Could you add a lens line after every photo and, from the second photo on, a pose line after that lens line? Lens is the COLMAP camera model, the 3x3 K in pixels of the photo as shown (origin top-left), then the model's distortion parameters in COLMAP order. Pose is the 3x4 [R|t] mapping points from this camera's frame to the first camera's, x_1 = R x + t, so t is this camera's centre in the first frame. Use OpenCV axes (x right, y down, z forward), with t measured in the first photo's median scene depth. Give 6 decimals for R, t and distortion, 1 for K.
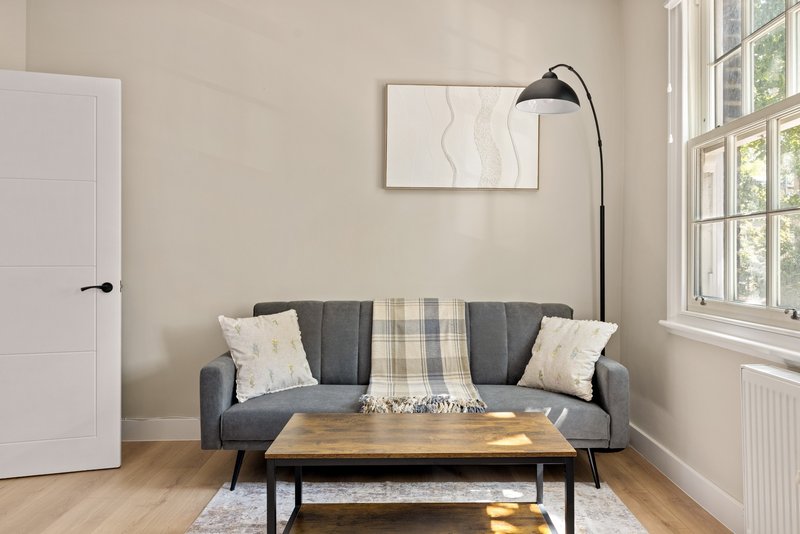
lens RADIAL K [[605.8, 0, 424.4], [0, 605.8, 262.2], [0, 0, 1]] dist [0.010574, 0.002697]
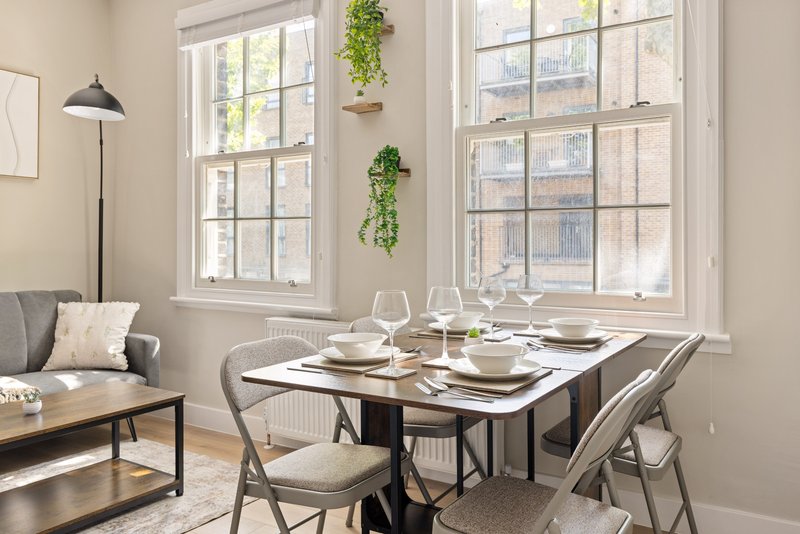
lens RADIAL K [[648.5, 0, 400.5], [0, 648.5, 233.8], [0, 0, 1]] dist [-0.000934, -0.001212]
pose [[0.563811, 0.004414, 0.825892, -0.449948], [0.001472, 0.999979, -0.006349, -0.024530], [-0.825902, 0.004795, 0.563793, -0.139530]]
